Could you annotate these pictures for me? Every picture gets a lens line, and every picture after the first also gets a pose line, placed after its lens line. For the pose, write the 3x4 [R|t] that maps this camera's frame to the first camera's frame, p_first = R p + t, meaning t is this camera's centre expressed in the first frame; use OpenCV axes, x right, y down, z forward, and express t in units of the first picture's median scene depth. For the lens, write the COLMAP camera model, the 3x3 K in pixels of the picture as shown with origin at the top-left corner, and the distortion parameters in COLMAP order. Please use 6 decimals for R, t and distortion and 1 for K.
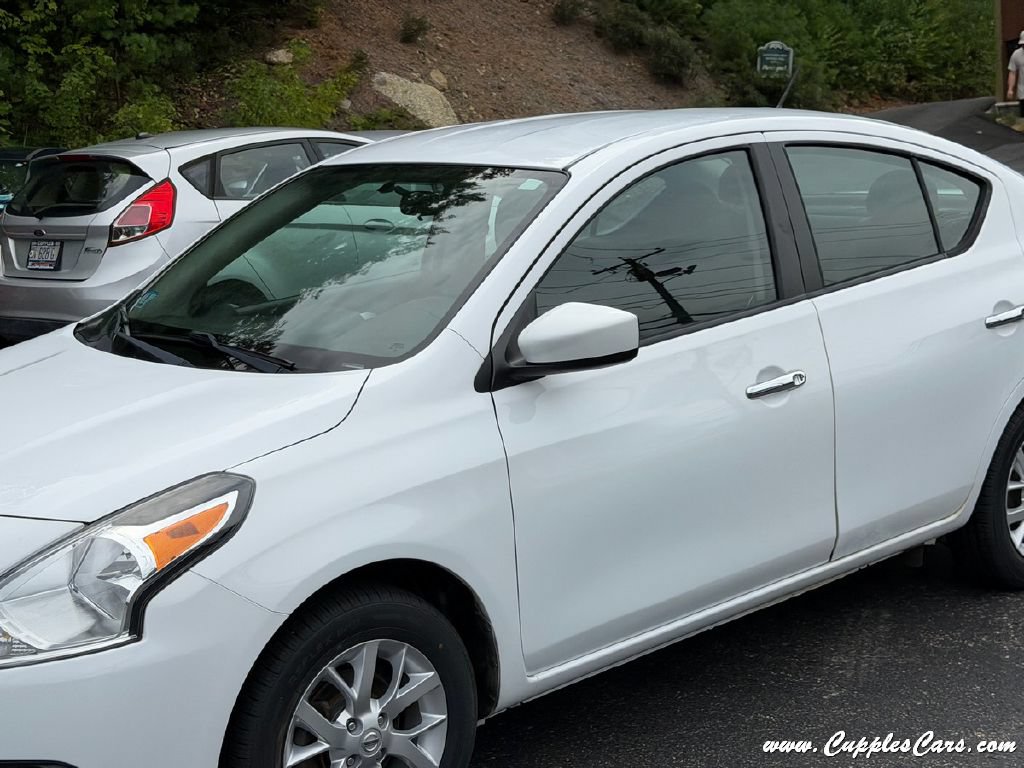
lens RADIAL K [[1592.3, 0, 514.0], [0, 1592.3, 394.4], [0, 0, 1]] dist [0.124199, 0.000000]
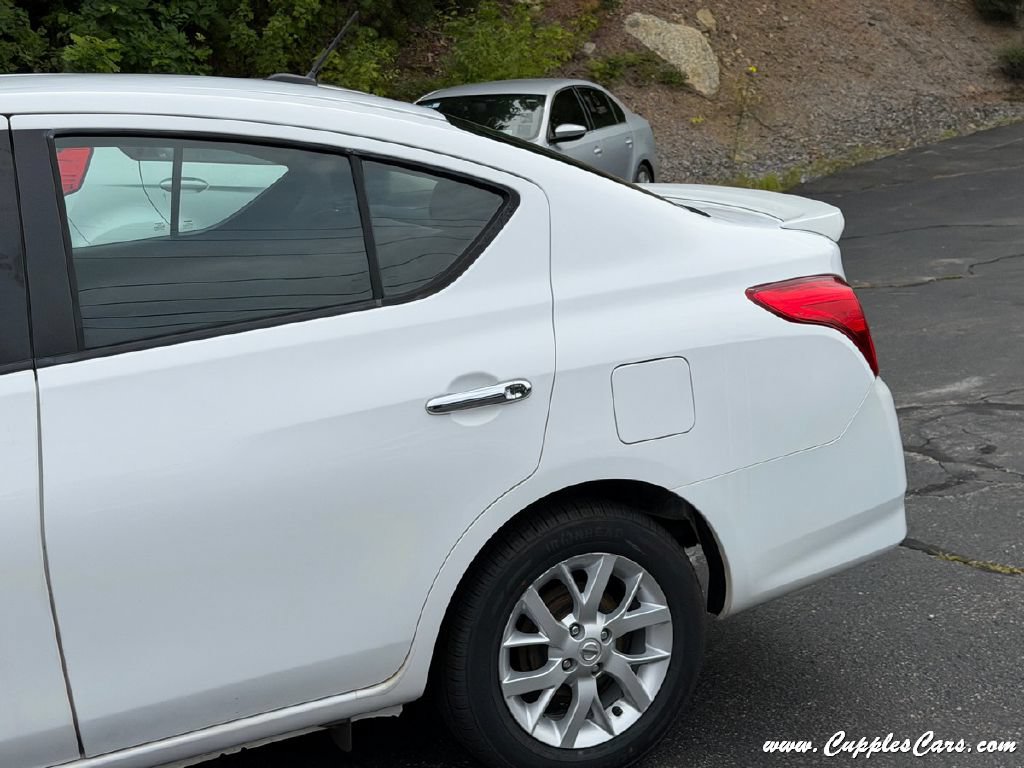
lens RADIAL K [[1592.3, 0, 509.5], [0, 1592.3, 386.8], [0, 0, 1]] dist [0.124199, 0.000000]
pose [[0.965635, 0.058588, -0.253211, 0.103426], [-0.050523, 0.997990, 0.038242, -0.016675], [0.254943, -0.024135, 0.966655, 0.076499]]
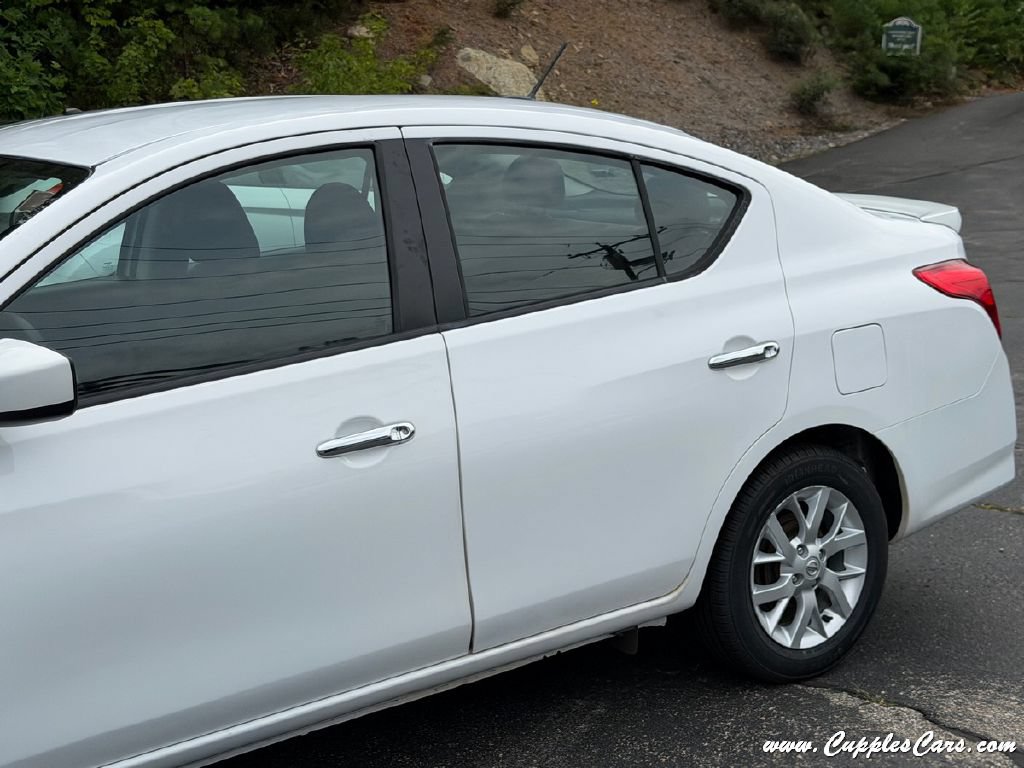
lens RADIAL K [[1592.3, 0, 513.5], [0, 1592.3, 378.2], [0, 0, 1]] dist [0.124199, 0.000000]
pose [[0.993966, 0.031690, -0.105008, 0.058275], [-0.031187, 0.999493, 0.006427, -0.008108], [0.105159, -0.003114, 0.994451, 0.037373]]
